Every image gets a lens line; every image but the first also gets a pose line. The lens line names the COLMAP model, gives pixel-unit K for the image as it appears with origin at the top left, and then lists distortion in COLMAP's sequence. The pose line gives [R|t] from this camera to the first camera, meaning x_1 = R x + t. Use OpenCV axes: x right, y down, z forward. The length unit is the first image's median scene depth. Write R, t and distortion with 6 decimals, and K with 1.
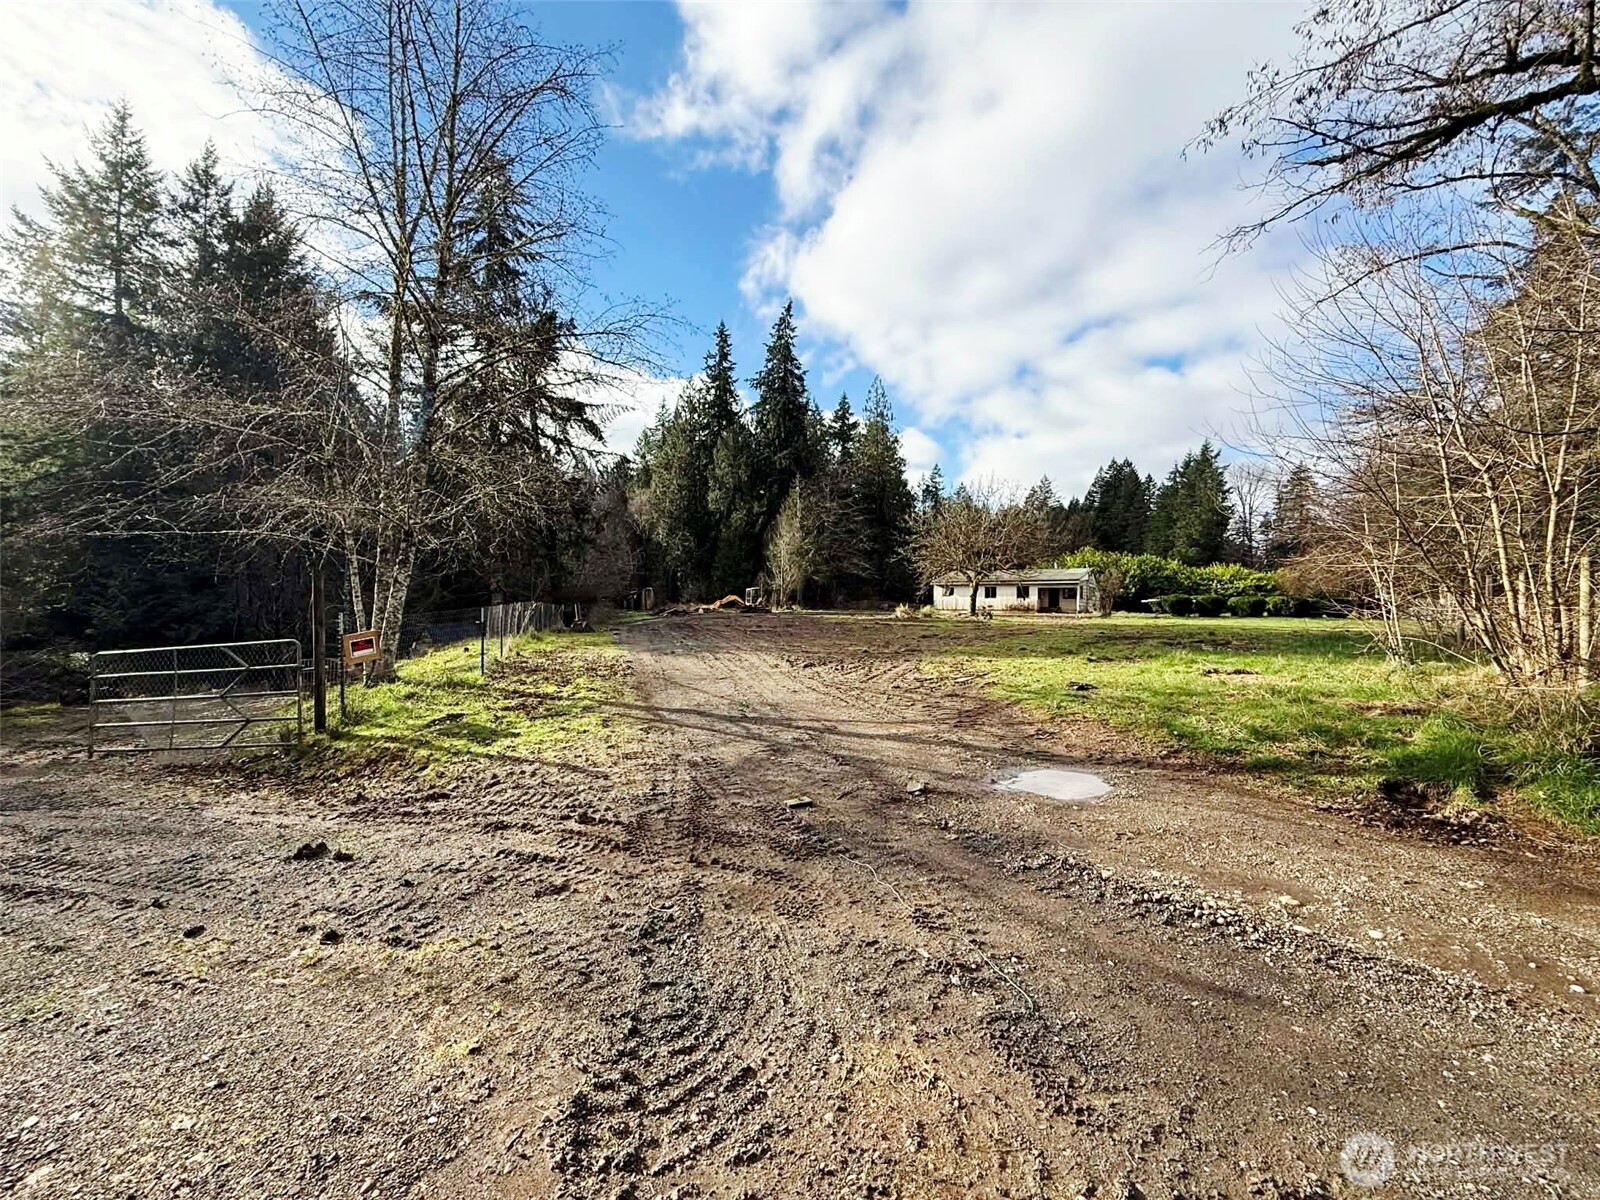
lens RADIAL K [[643.0, 0, 800.0], [0, 643.0, 600.0], [0, 0, 1]] dist [0.000575, -0.000063]
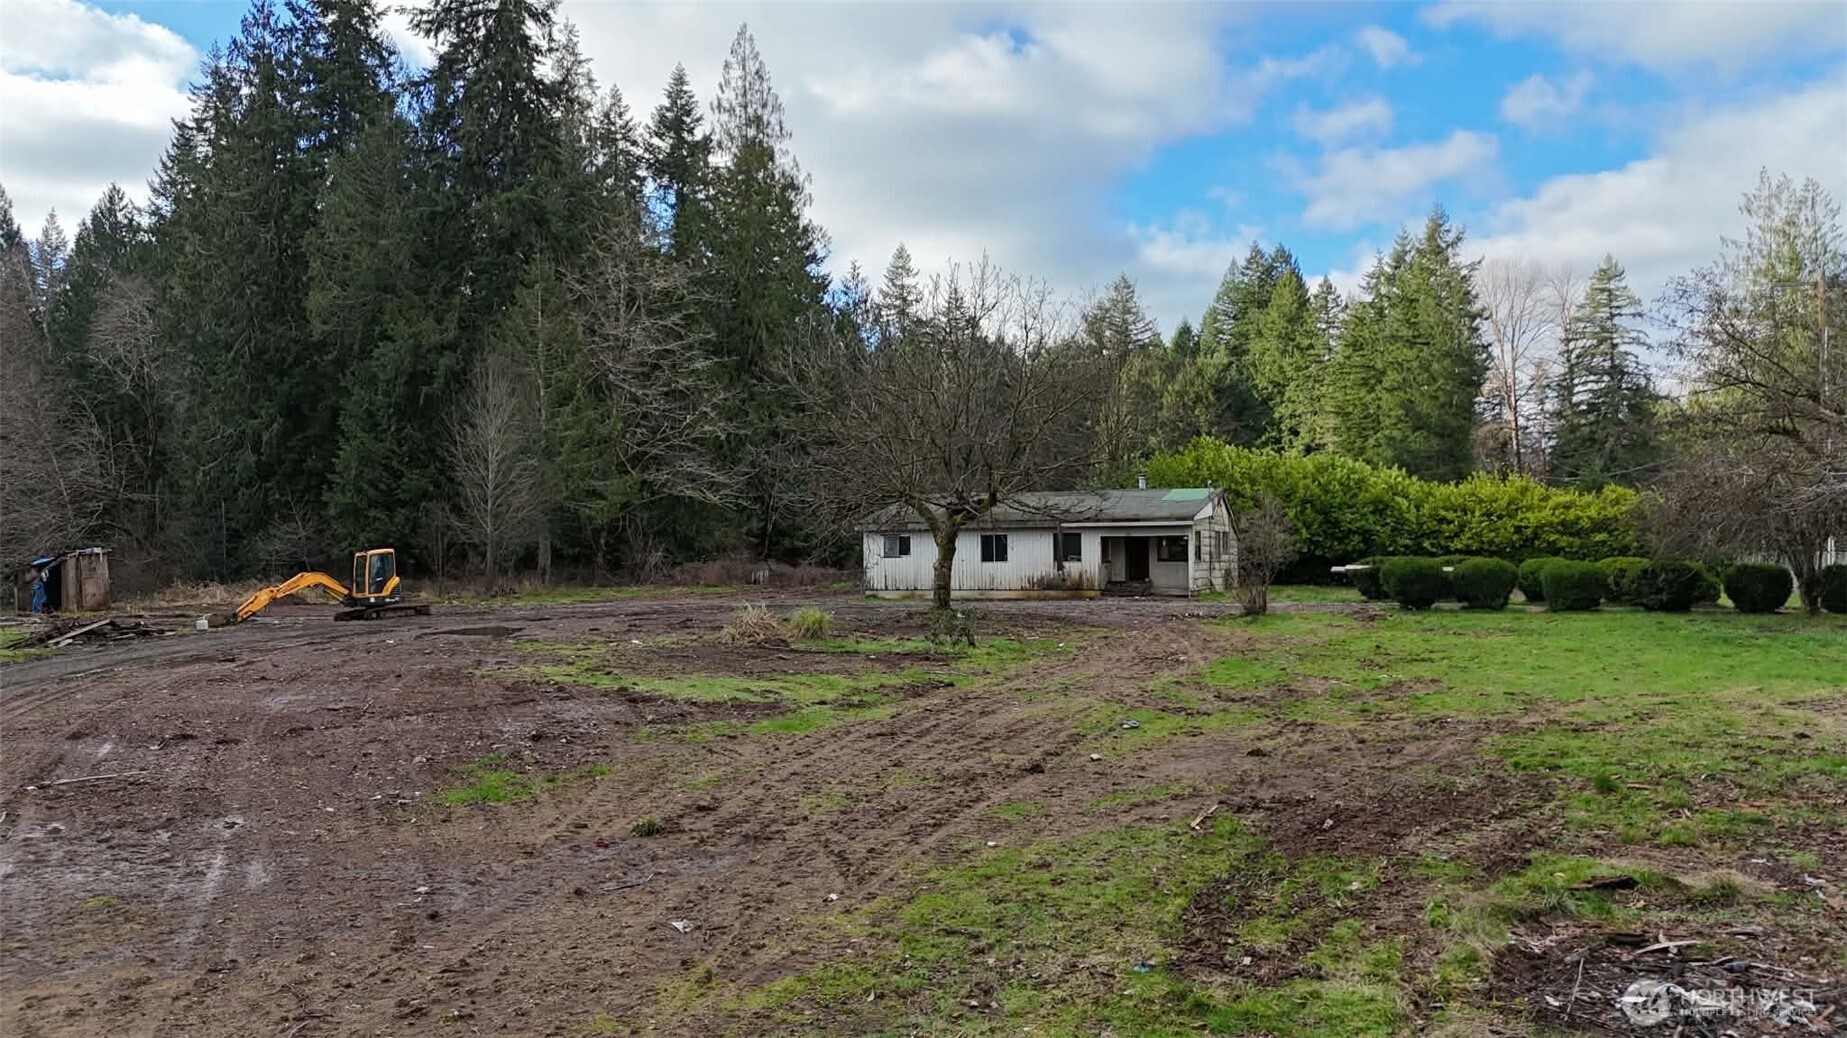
lens RADIAL K [[1343.9, 0, 923.5], [0, 1343.9, 519.0], [0, 0, 1]] dist [0.096291, -0.088877]
pose [[0.977487, -0.011411, 0.210688, 0.046640], [0.013274, 0.999884, -0.007430, -0.016600], [-0.210579, 0.010060, 0.977525, 0.106494]]
